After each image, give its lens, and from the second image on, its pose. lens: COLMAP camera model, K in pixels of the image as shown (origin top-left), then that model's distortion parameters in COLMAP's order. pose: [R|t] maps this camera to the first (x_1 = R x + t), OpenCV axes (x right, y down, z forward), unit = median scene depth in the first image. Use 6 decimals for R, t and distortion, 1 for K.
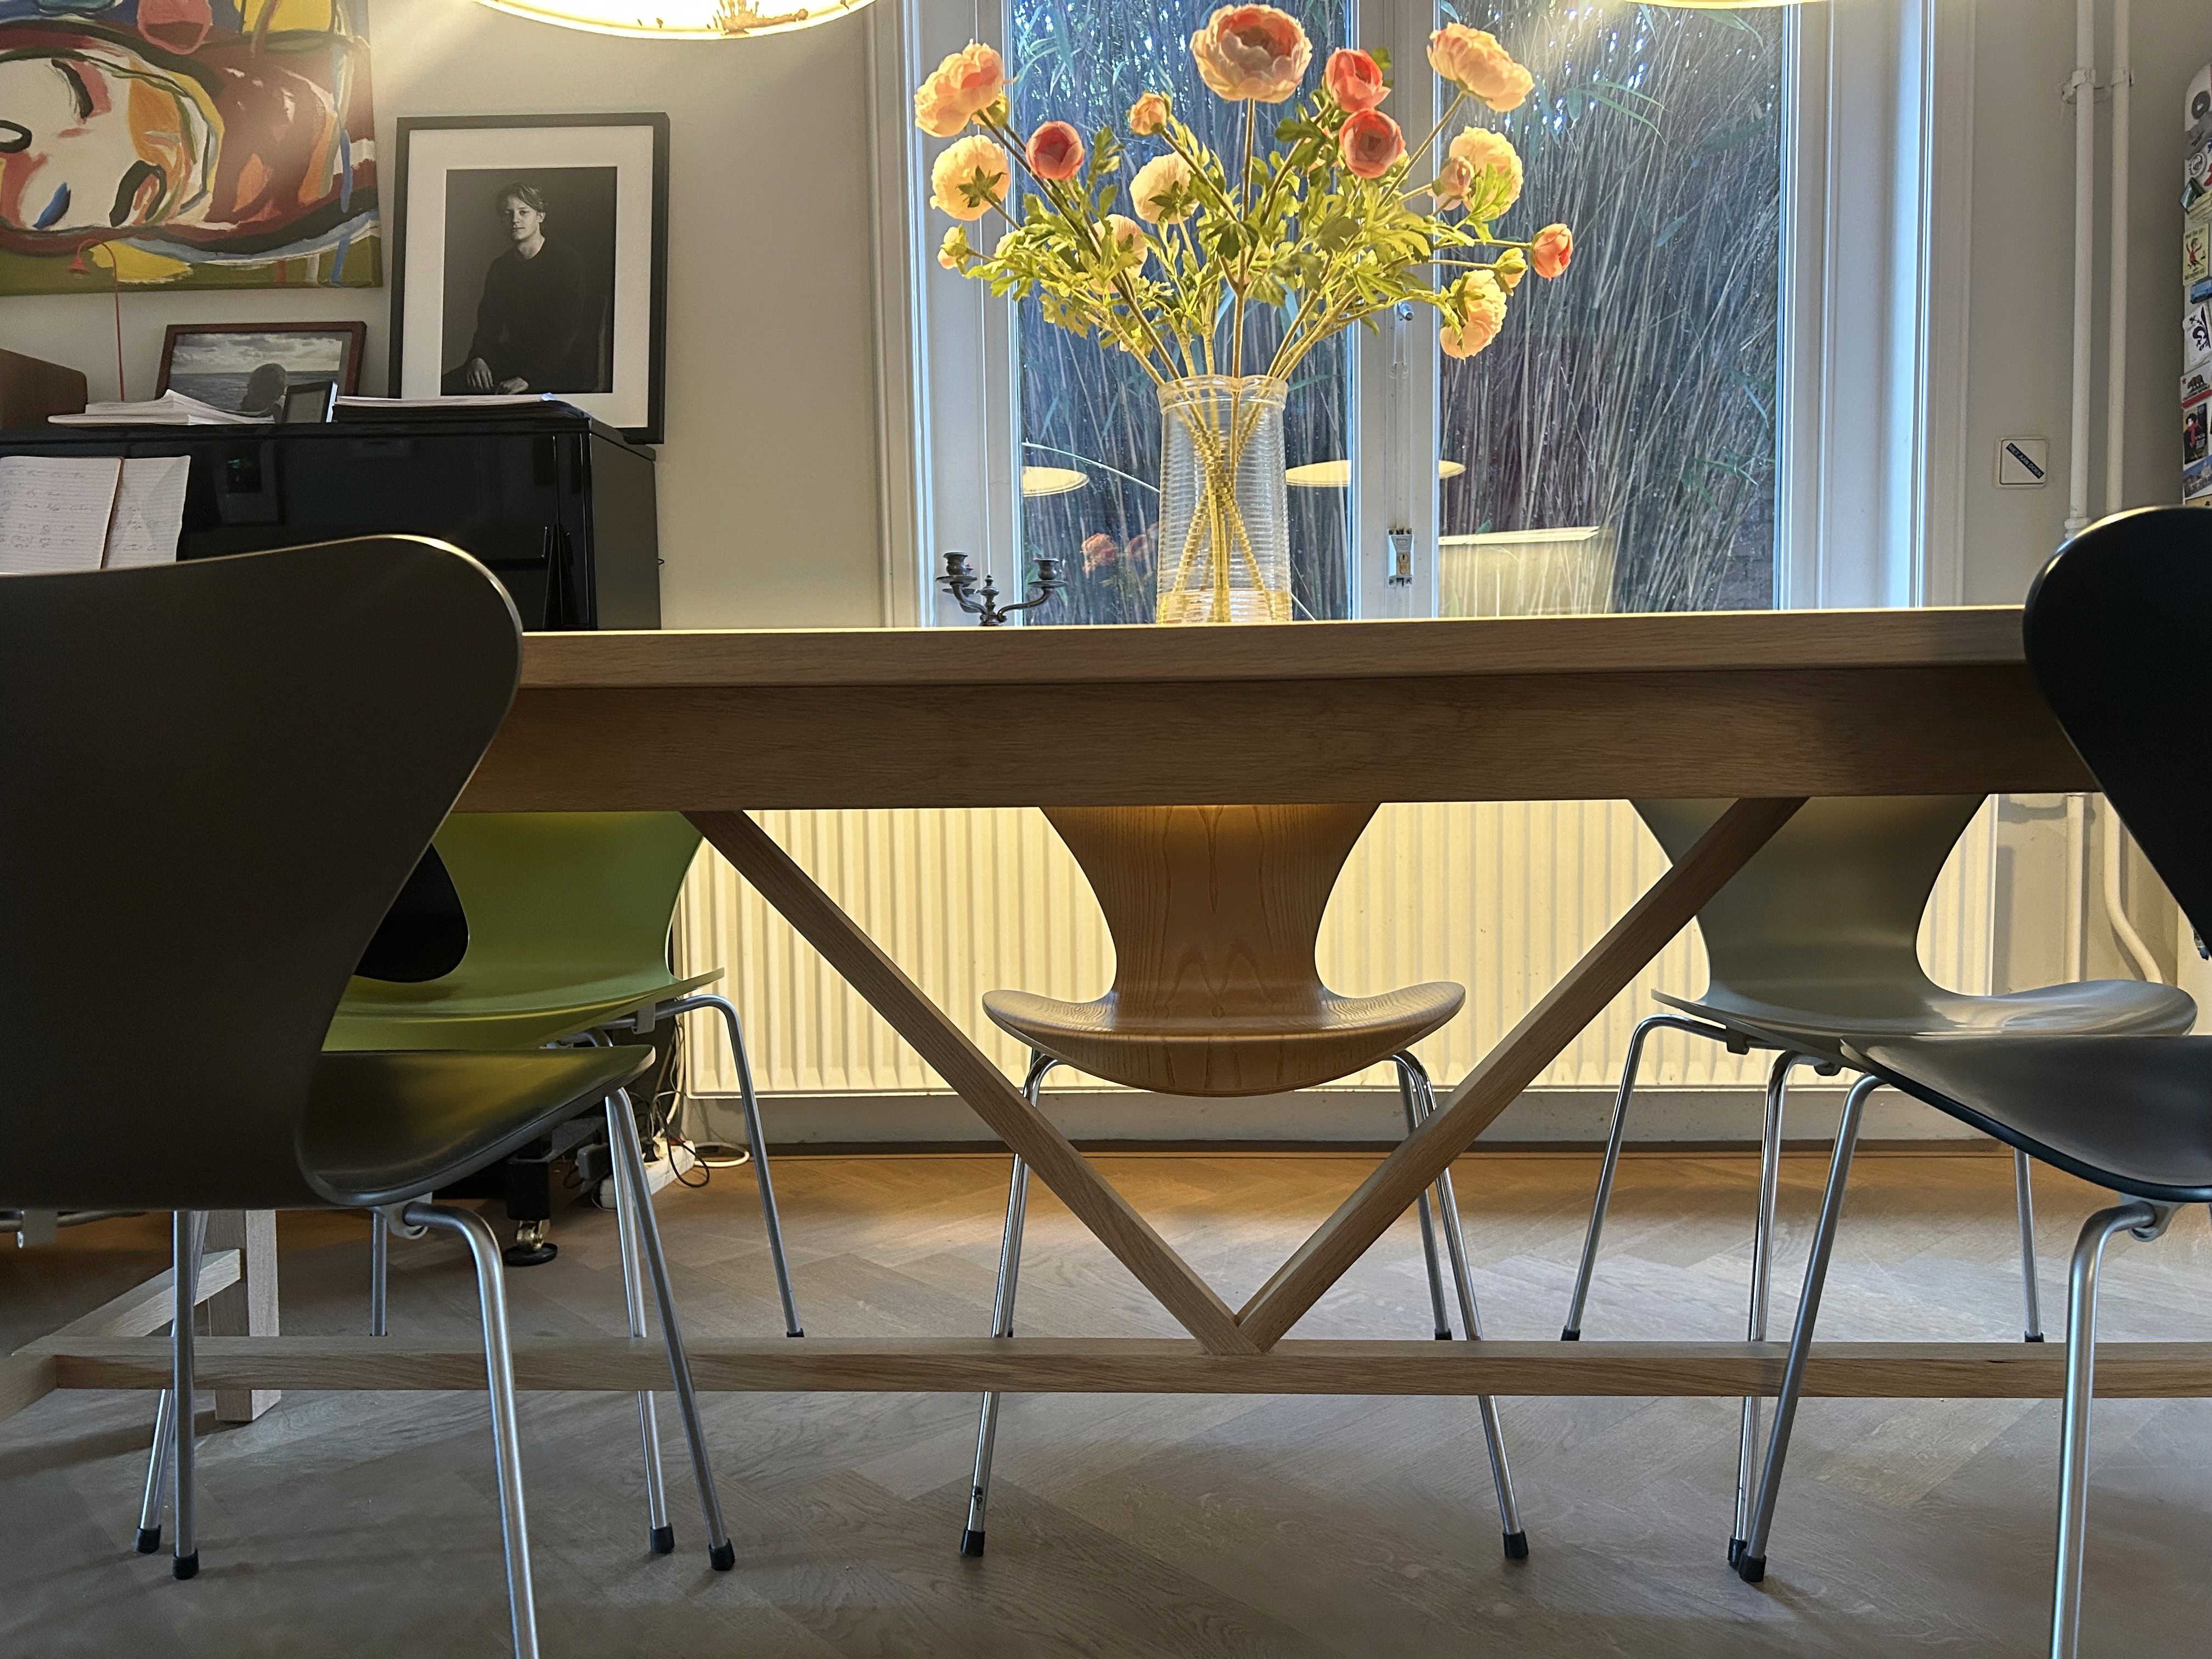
lens RADIAL K [[1664.9, 0, 1148.2], [0, 1664.9, 795.0], [0, 0, 1]] dist [0.045185, -0.052386]
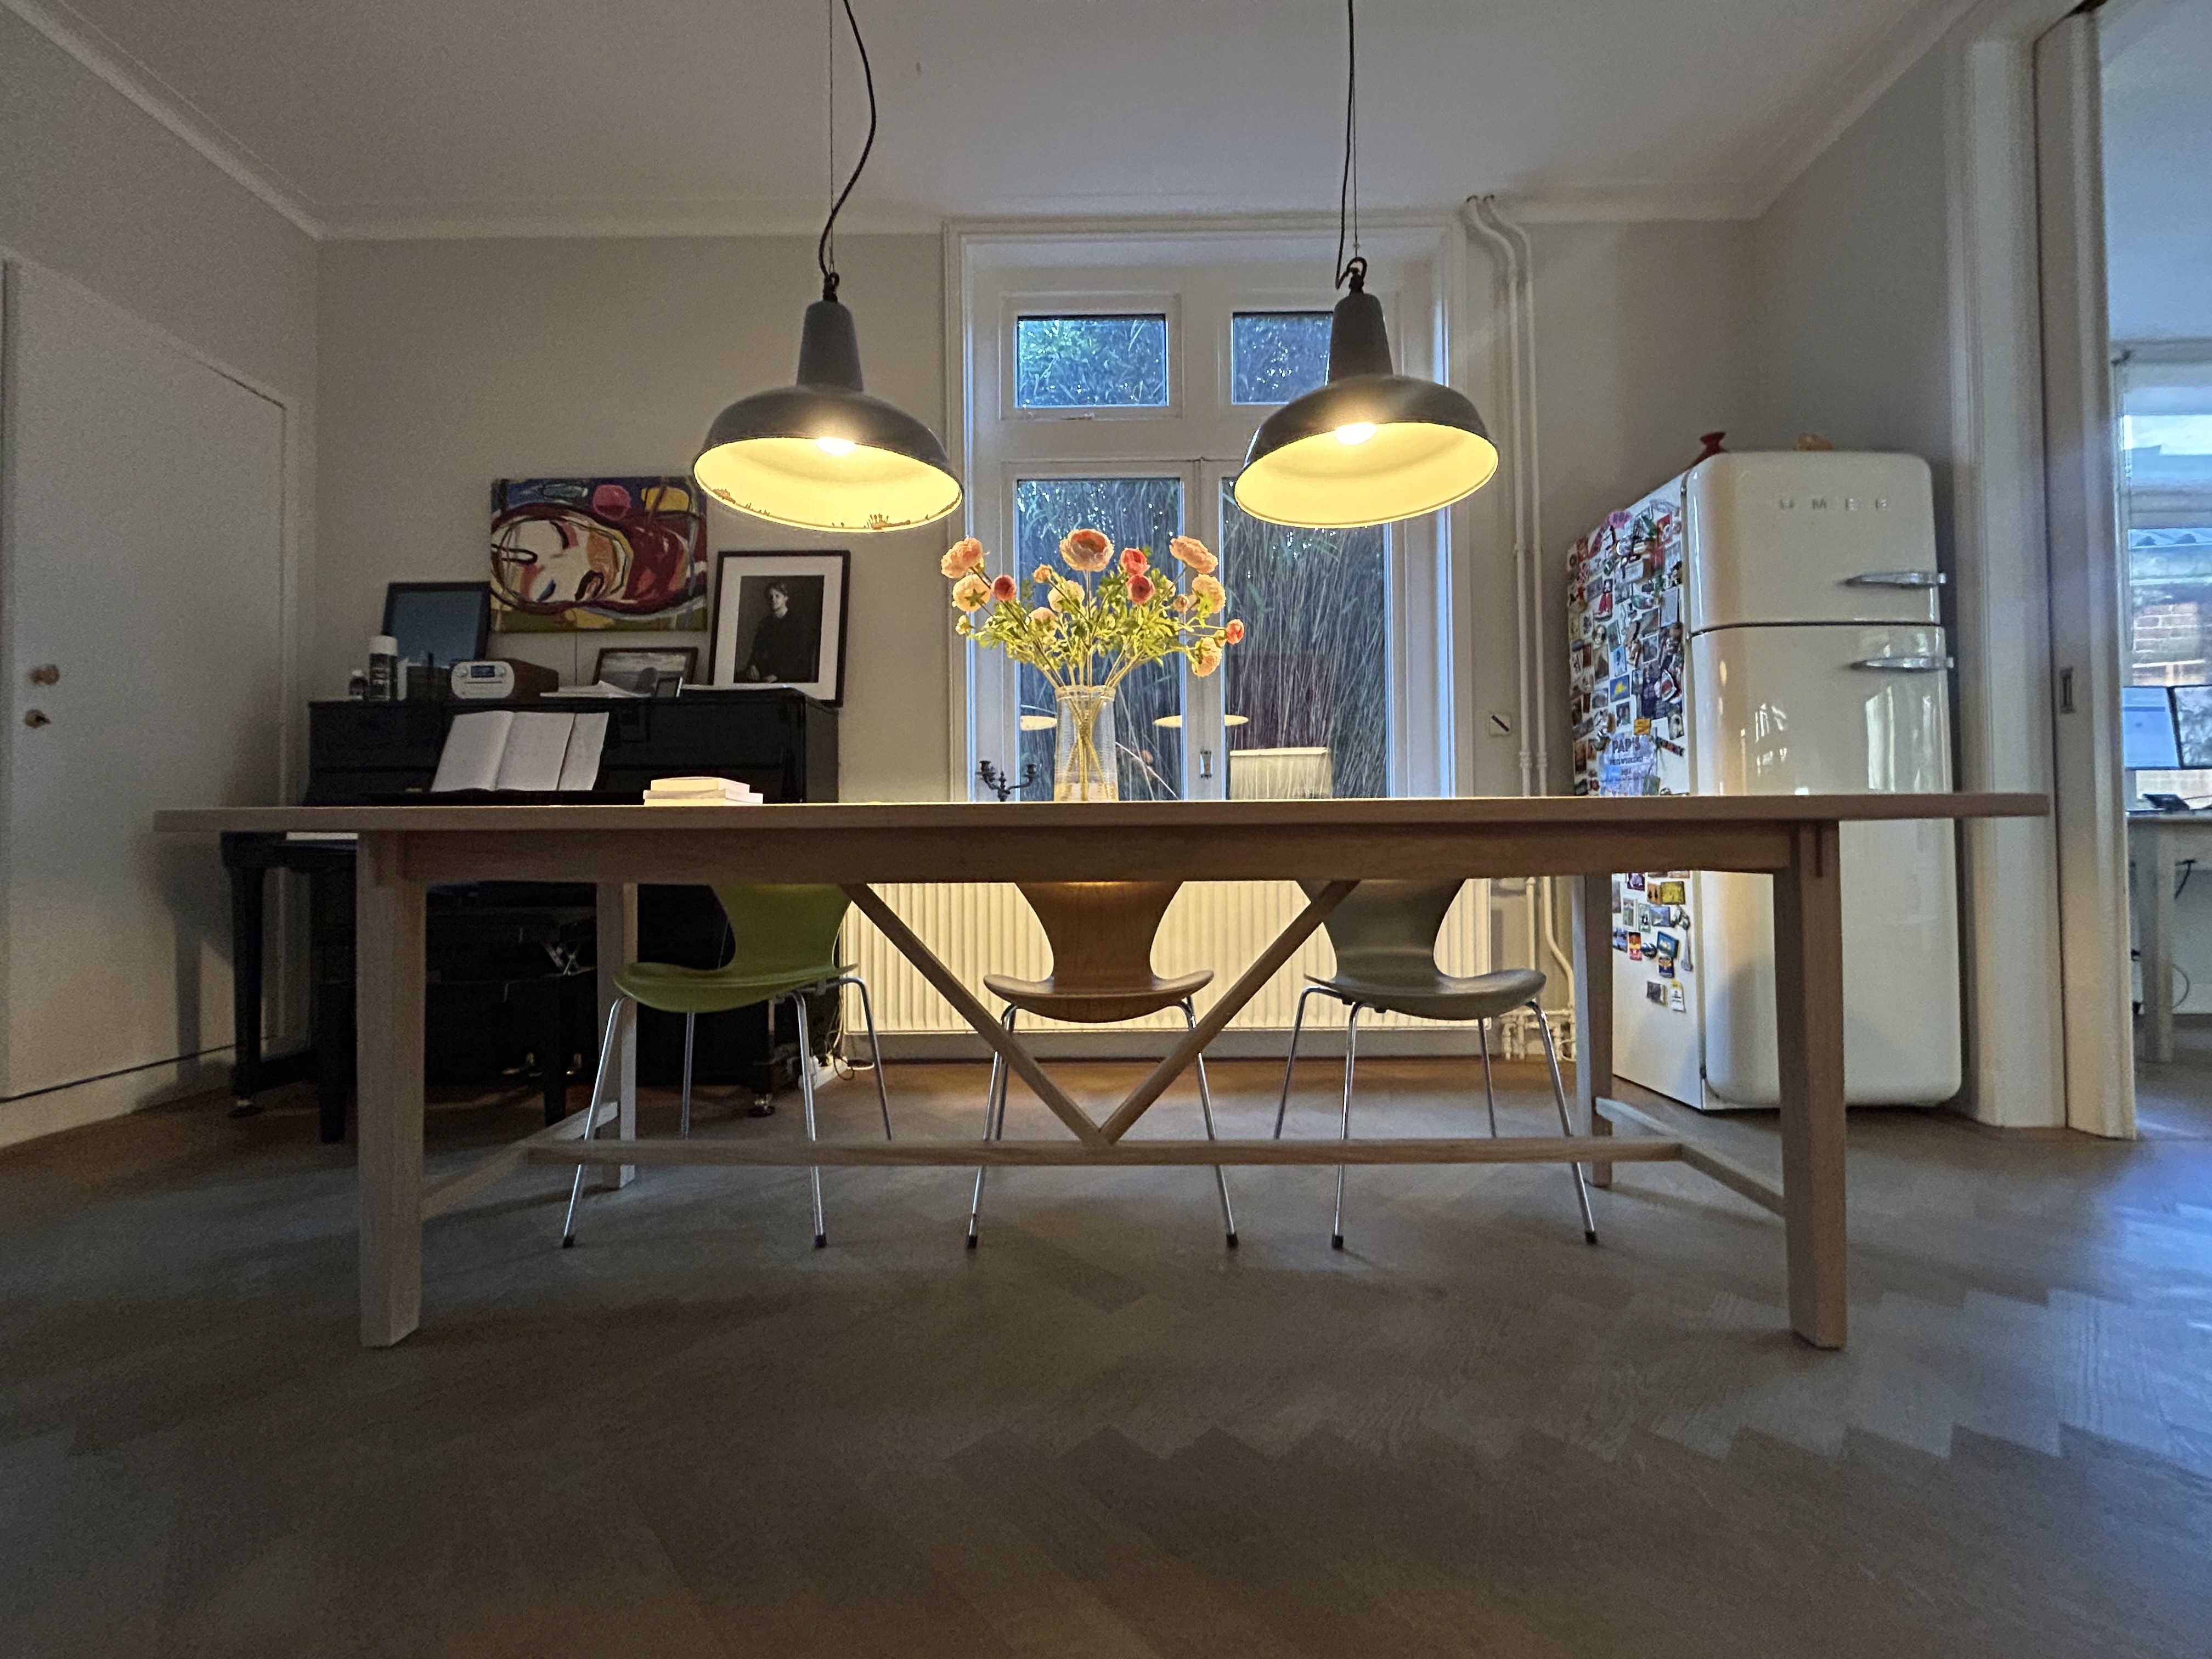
lens RADIAL K [[883.0, 0, 1117.2], [0, 883.0, 814.4], [0, 0, 1]] dist [-0.003279, 0.000160]
pose [[0.999856, 0.004616, 0.016307, 0.038534], [-0.003271, 0.996666, -0.081523, 0.008184], [-0.016629, 0.081457, 0.996538, -0.087504]]
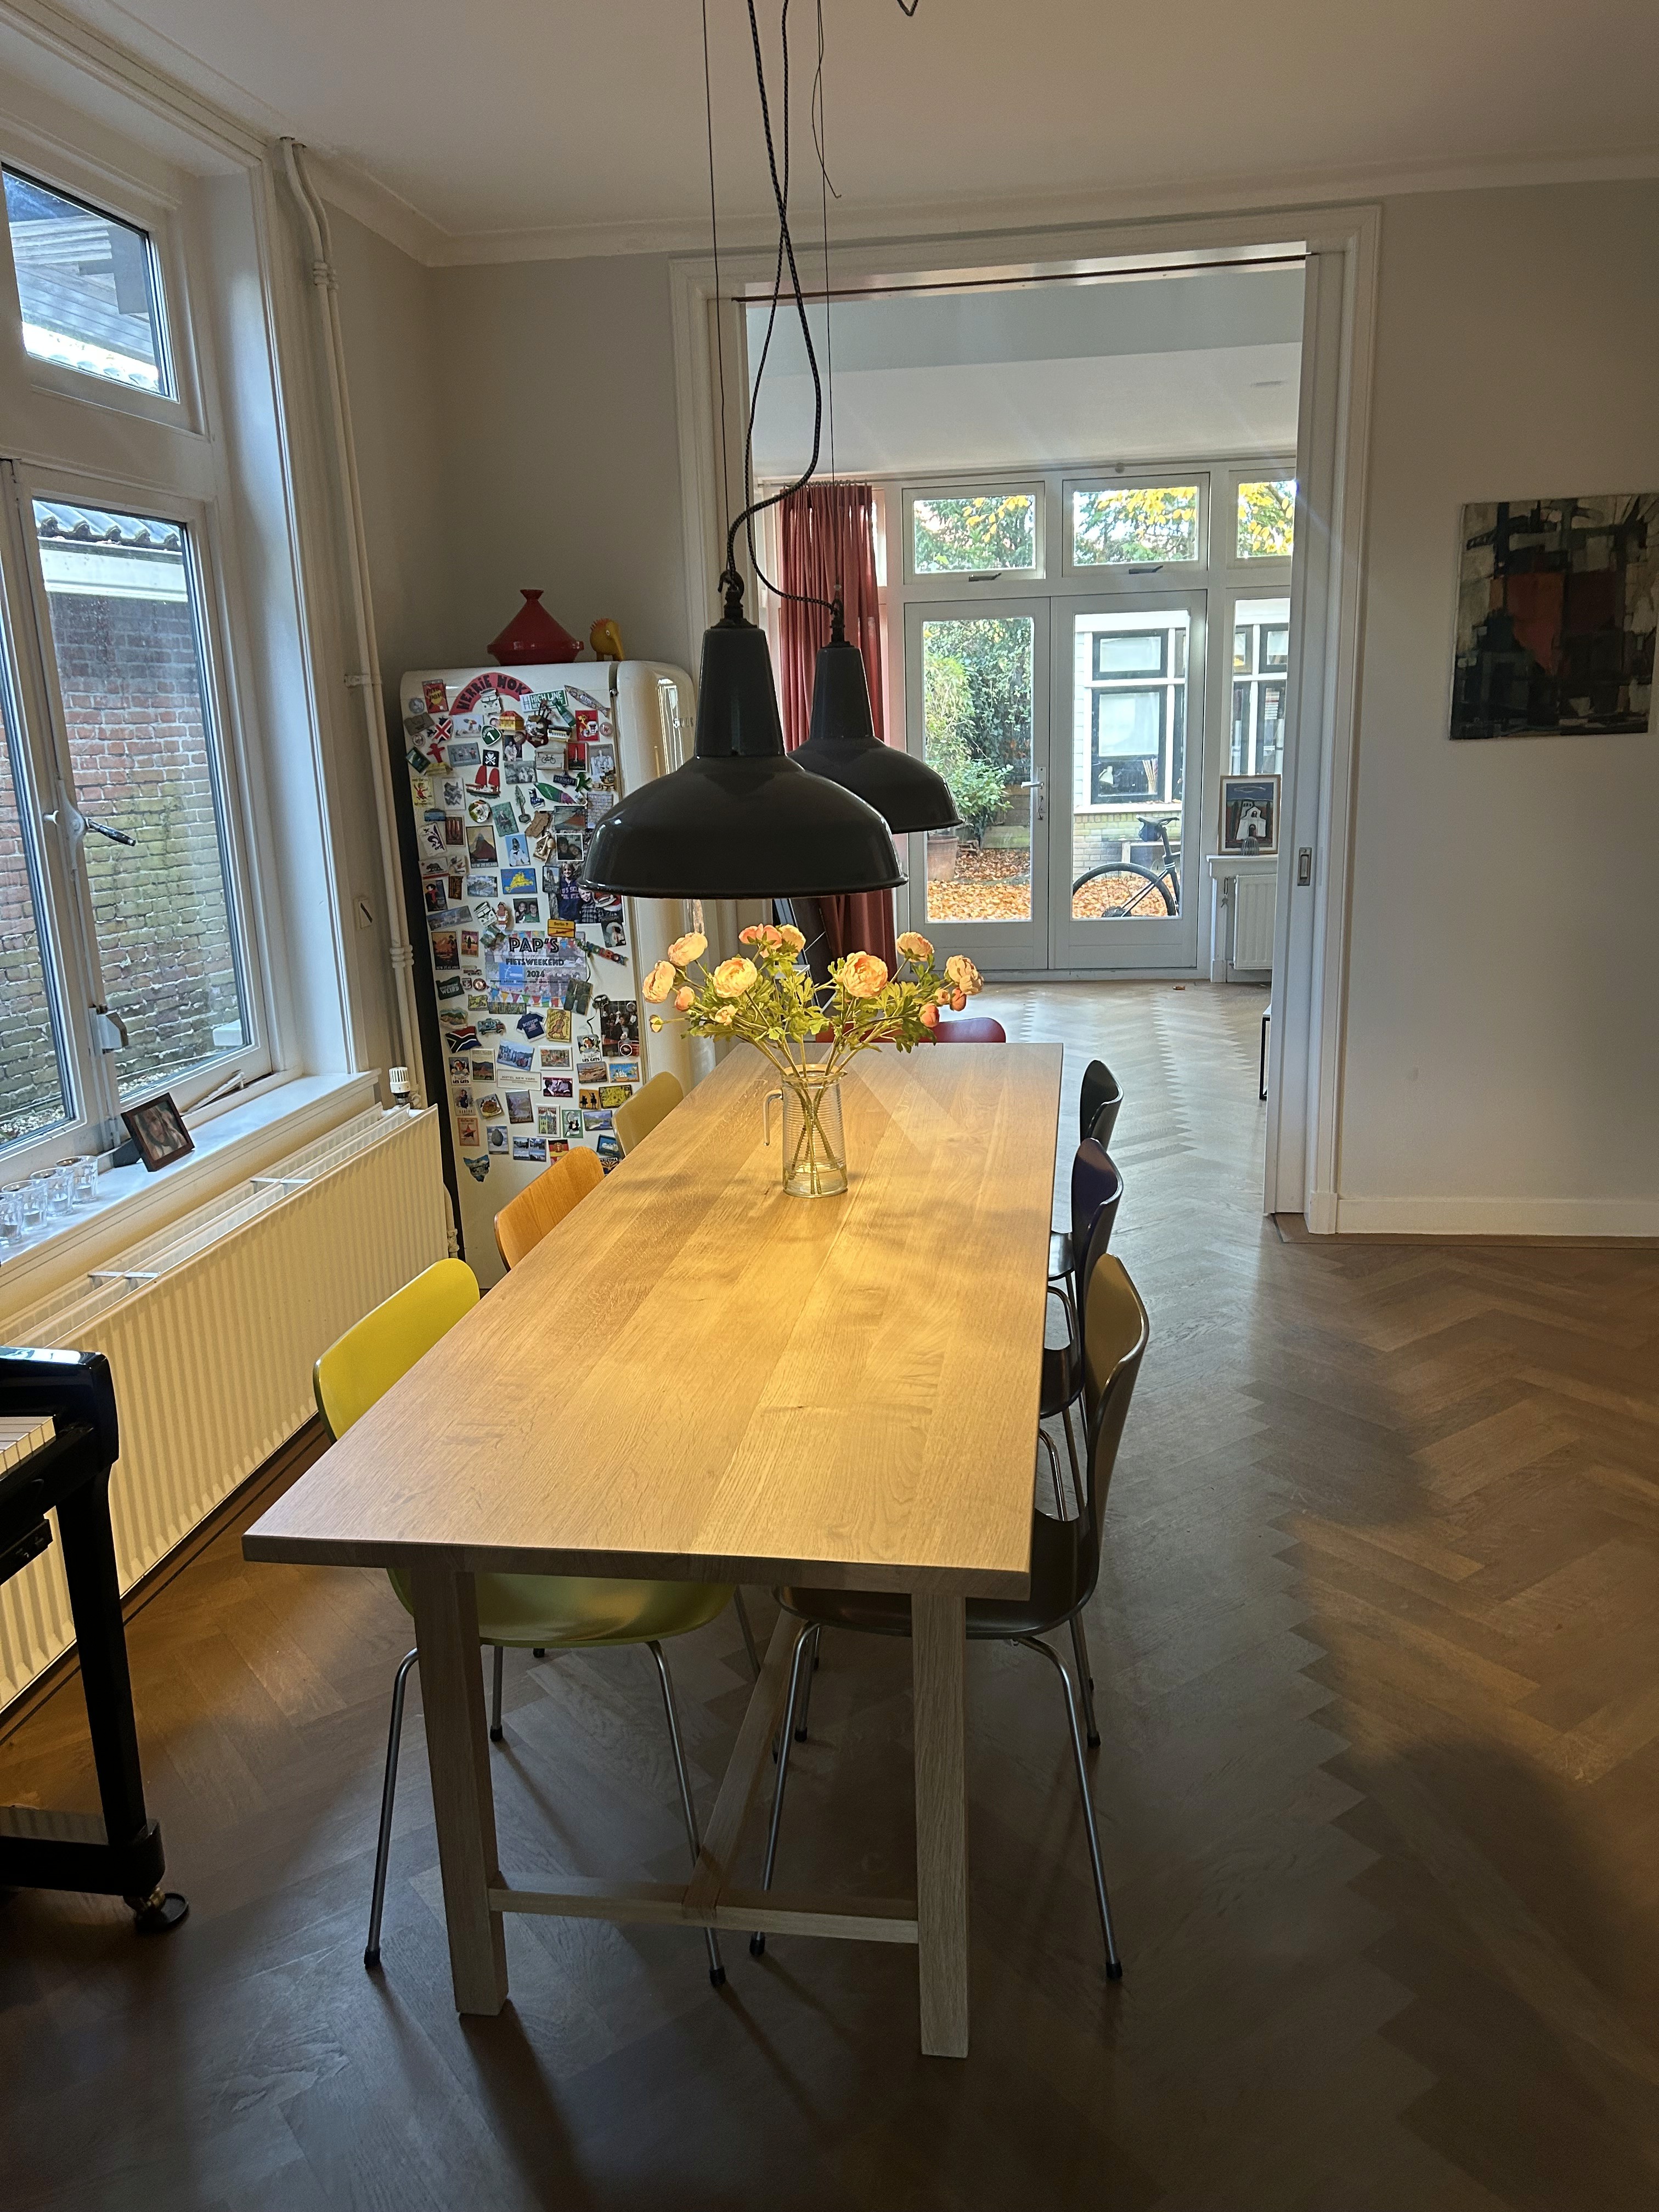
lens RADIAL K [[1664.9, 0, 827.7], [0, 1664.9, 1122.4], [0, 0, 1]] dist [0.045185, -0.052386]
pose [[0.128407, -0.235975, 0.963238, -1.501568], [0.078486, 0.970650, 0.227328, -0.491411], [-0.988611, 0.046410, 0.143159, 0.527265]]
